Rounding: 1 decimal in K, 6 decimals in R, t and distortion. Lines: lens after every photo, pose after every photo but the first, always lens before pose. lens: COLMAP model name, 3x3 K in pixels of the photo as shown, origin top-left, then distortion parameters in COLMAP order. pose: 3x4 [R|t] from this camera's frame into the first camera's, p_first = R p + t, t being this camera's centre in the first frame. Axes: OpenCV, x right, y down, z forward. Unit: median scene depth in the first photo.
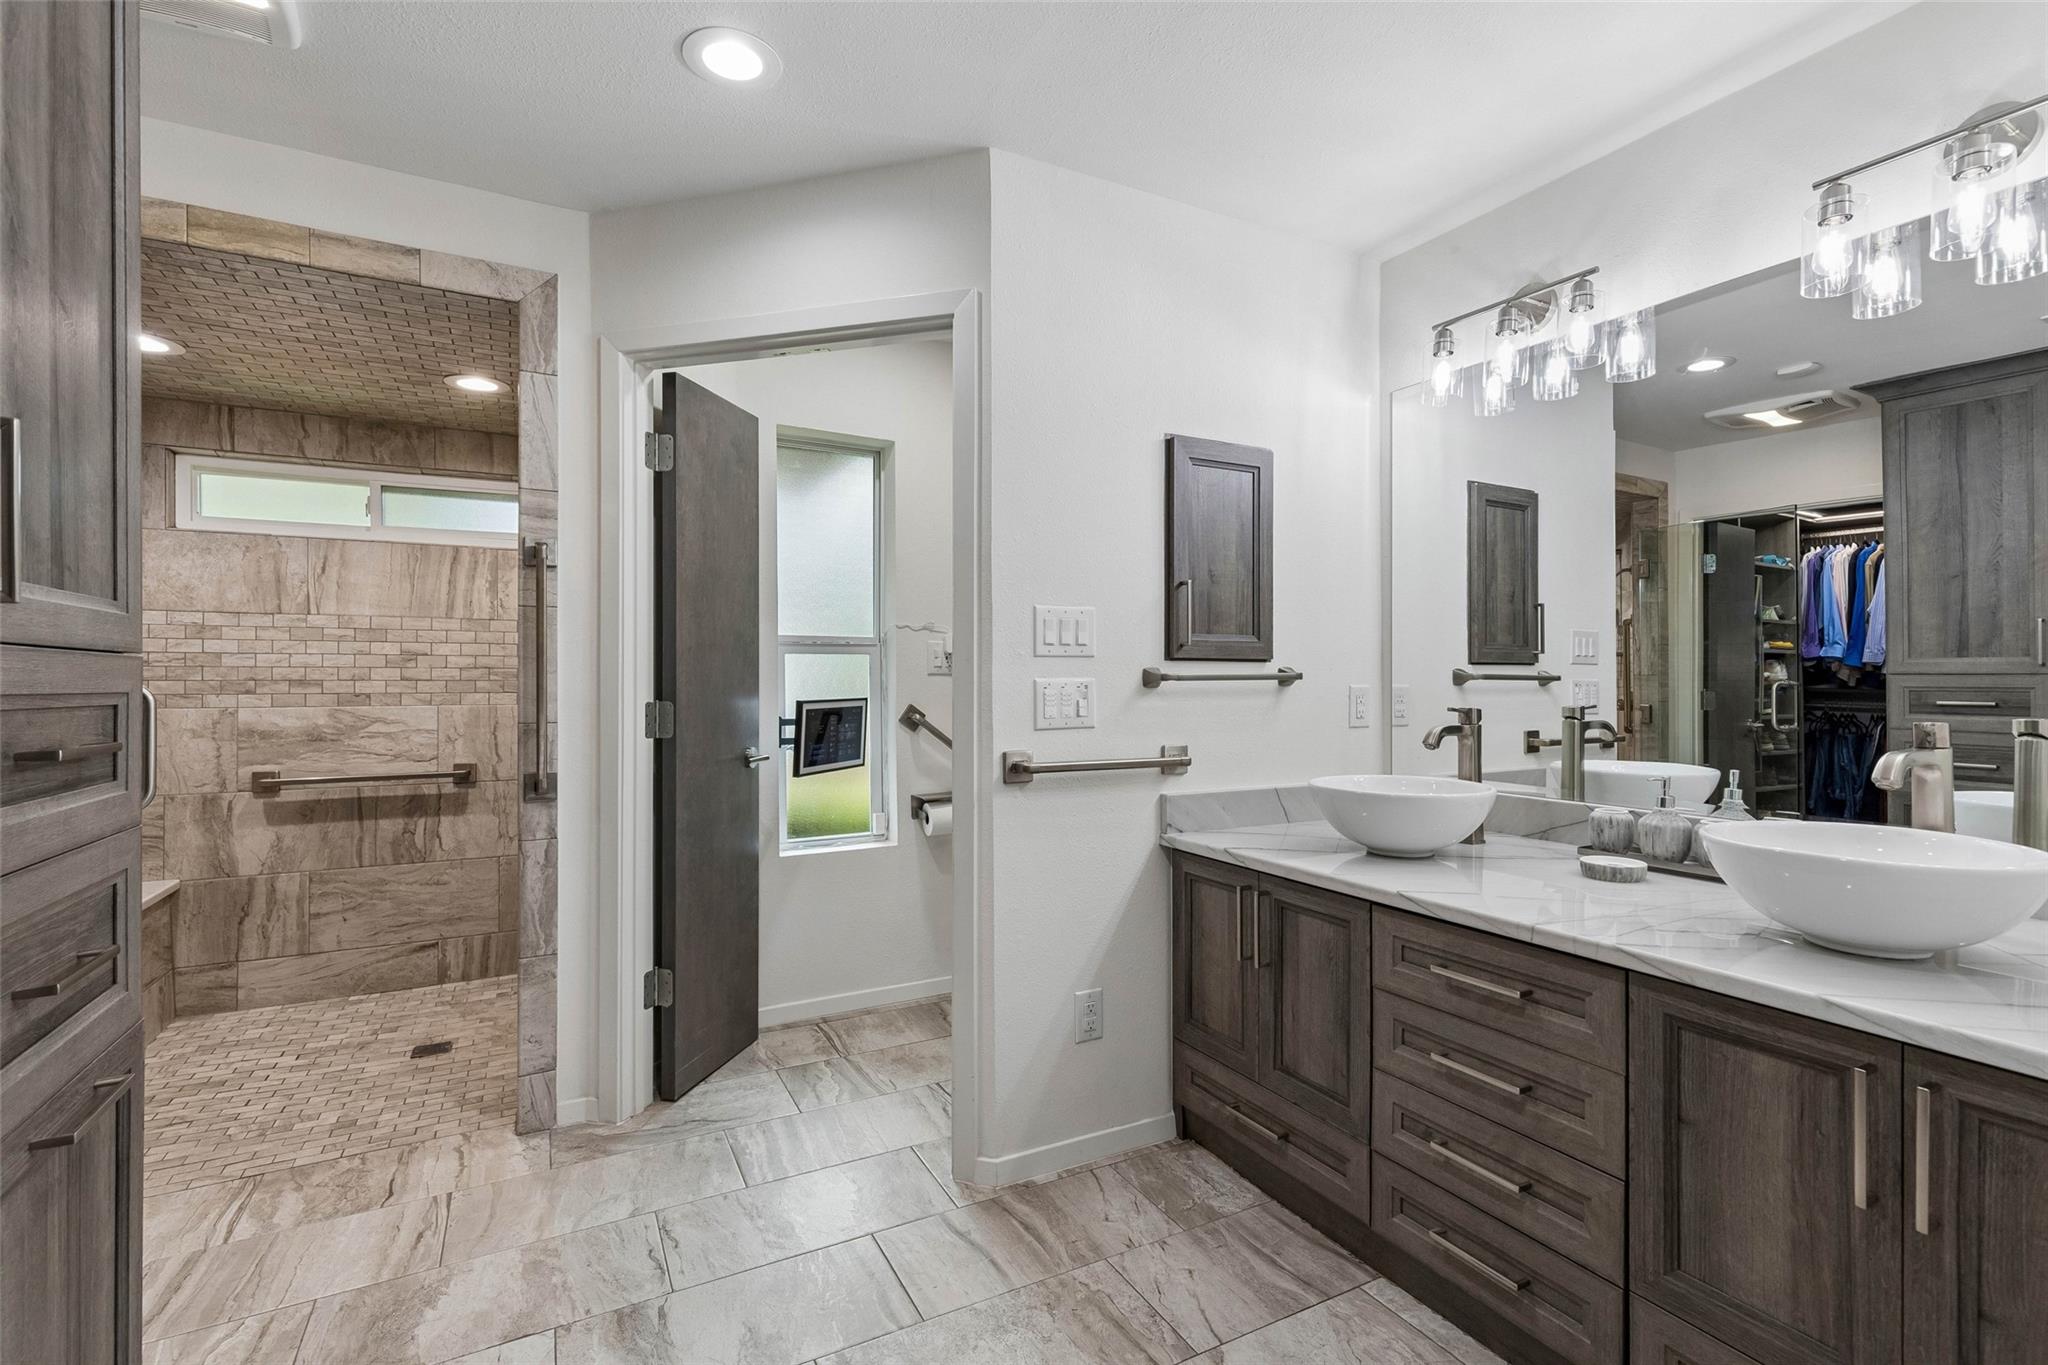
lens RADIAL K [[942.6, 0, 1025.9], [0, 942.6, 686.2], [0, 0, 1]] dist [0.013047, -0.001159]
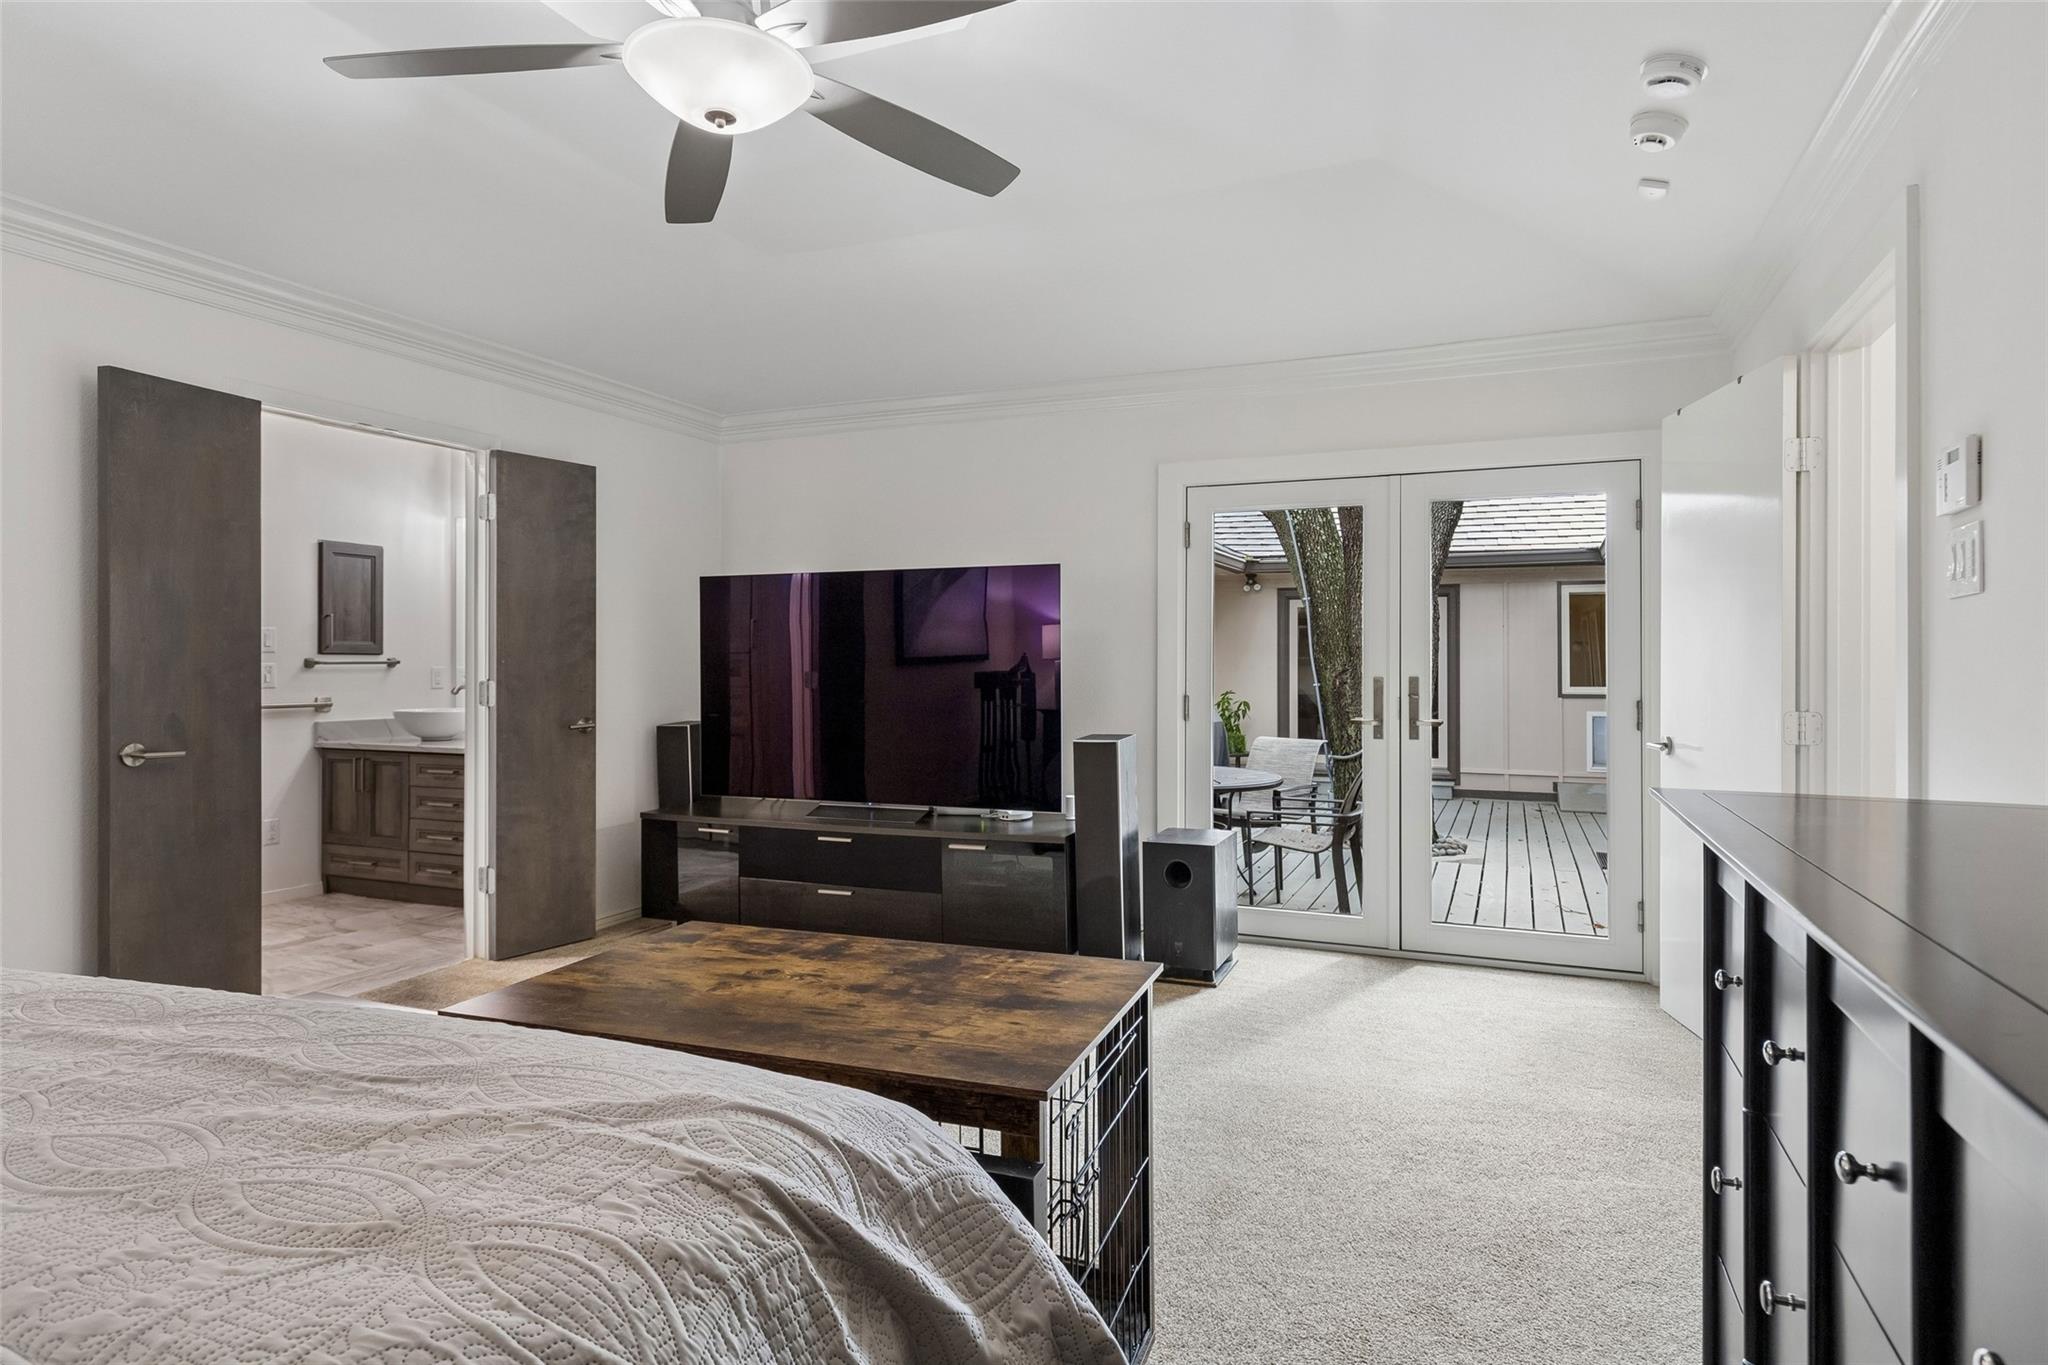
lens RADIAL K [[1143.9, 0, 1028.8], [0, 1143.9, 666.5], [0, 0, 1]] dist [-0.001525, -0.000149]
pose [[0.779700, 0.003176, 0.626145, -0.205941], [-0.000809, 0.999991, -0.004064, 0.007673], [-0.626152, 0.002662, 0.779696, -1.948606]]
